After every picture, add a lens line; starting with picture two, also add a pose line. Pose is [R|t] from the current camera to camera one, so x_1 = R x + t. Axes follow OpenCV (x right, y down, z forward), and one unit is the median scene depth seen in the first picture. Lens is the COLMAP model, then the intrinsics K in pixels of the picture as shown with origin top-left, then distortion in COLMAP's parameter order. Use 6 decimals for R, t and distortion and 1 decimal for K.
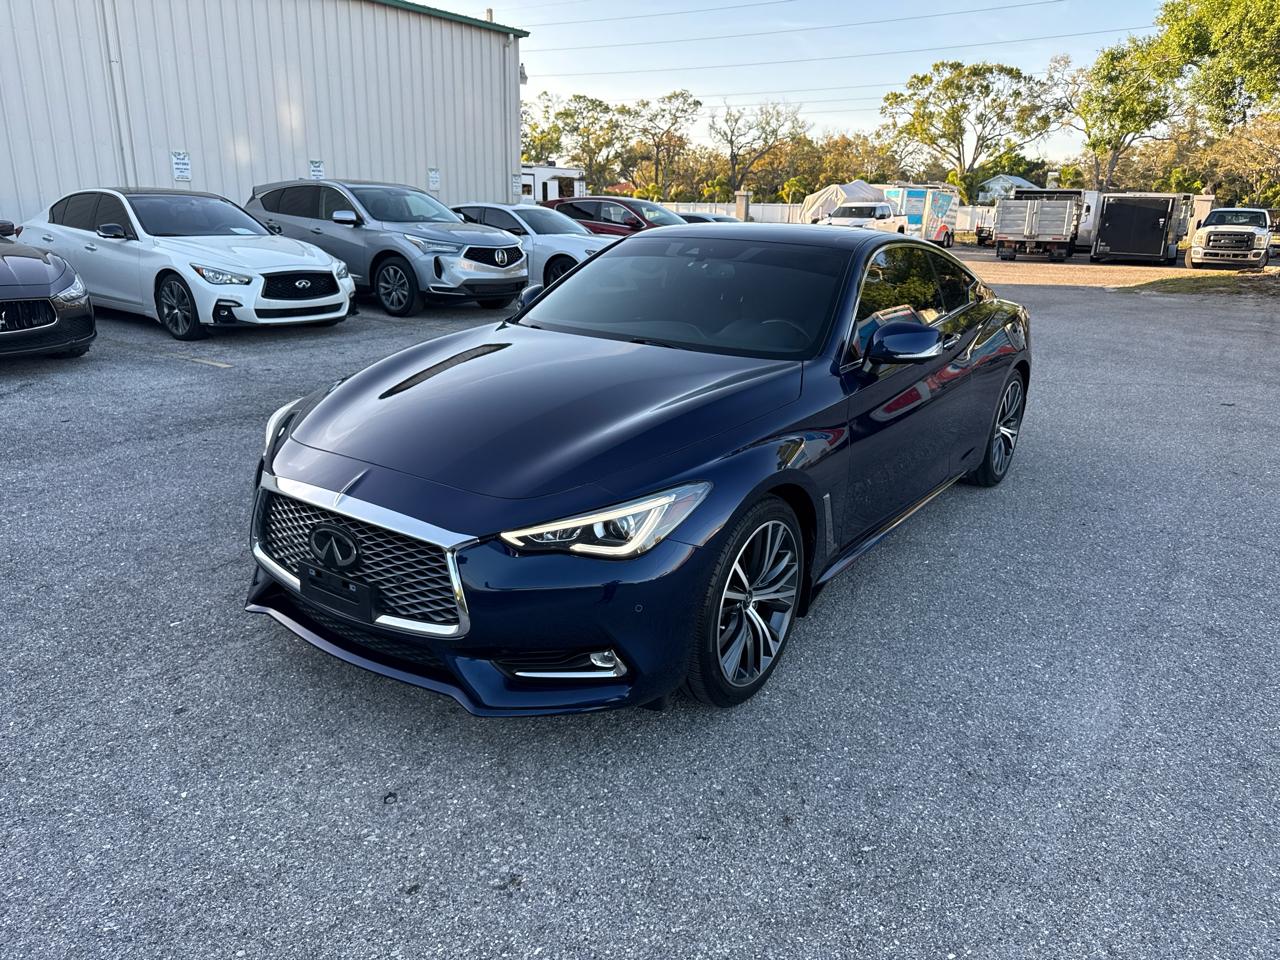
lens RADIAL K [[897.2, 0, 639.6], [0, 897.2, 474.1], [0, 0, 1]] dist [0.006828, -0.012903]
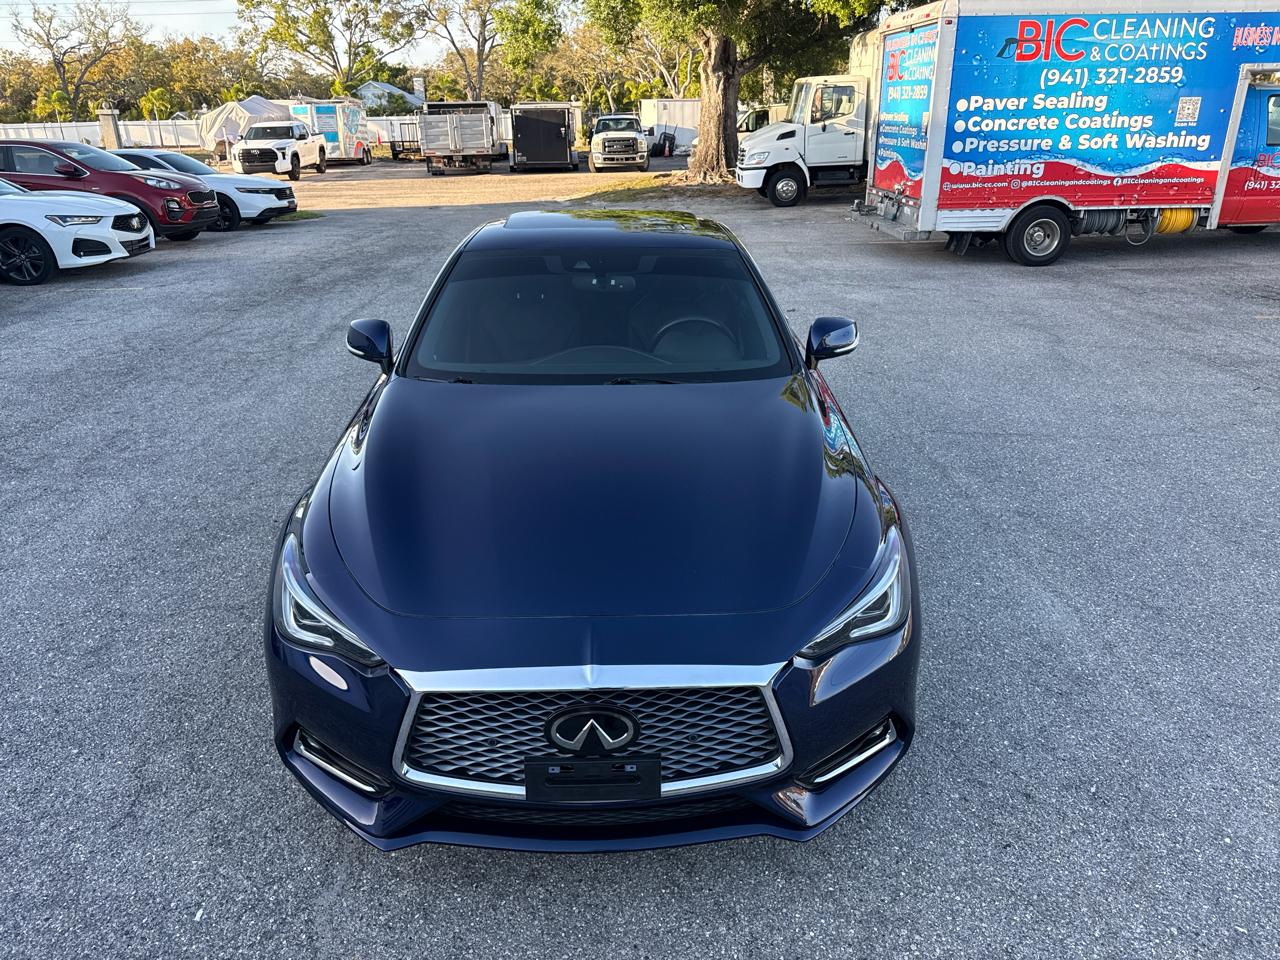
lens RADIAL K [[897.2, 0, 639.6], [0, 897.2, 474.1], [0, 0, 1]] dist [0.006828, -0.012903]
pose [[0.805958, -0.247940, 0.537548, -0.040258], [0.198833, 0.968689, 0.148687, -0.014951], [-0.557582, -0.012953, 0.830021, 0.018323]]
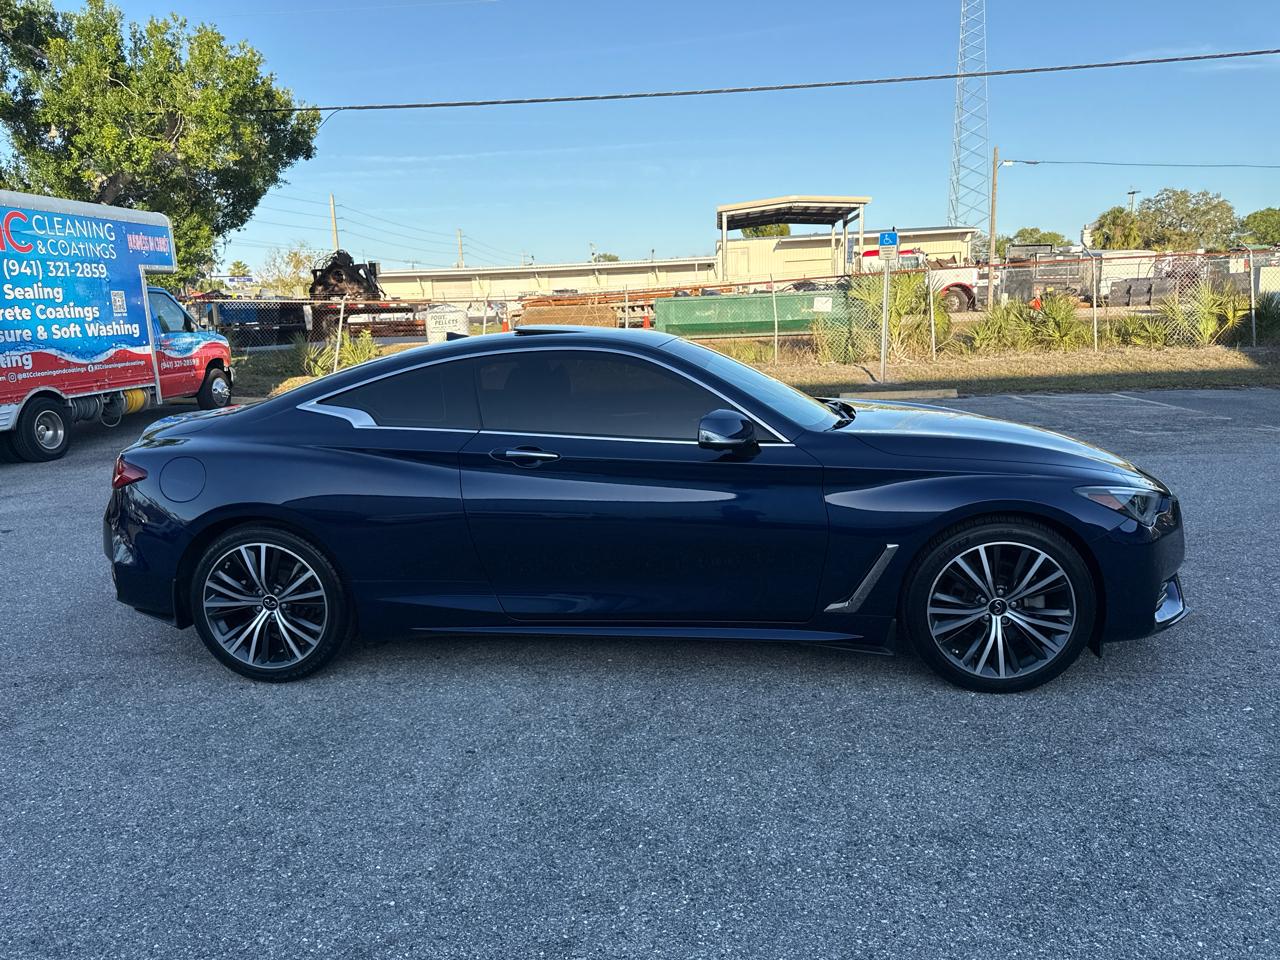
lens RADIAL K [[892.9, 0, 640.0], [0, 892.9, 480.0], [0, 0, 1]] dist [0.003194, -0.009580]
pose [[-0.469846, -0.172371, 0.865756, -0.076714], [0.279413, 0.901284, 0.331082, -0.043335], [-0.837361, 0.397461, -0.375302, 0.135866]]
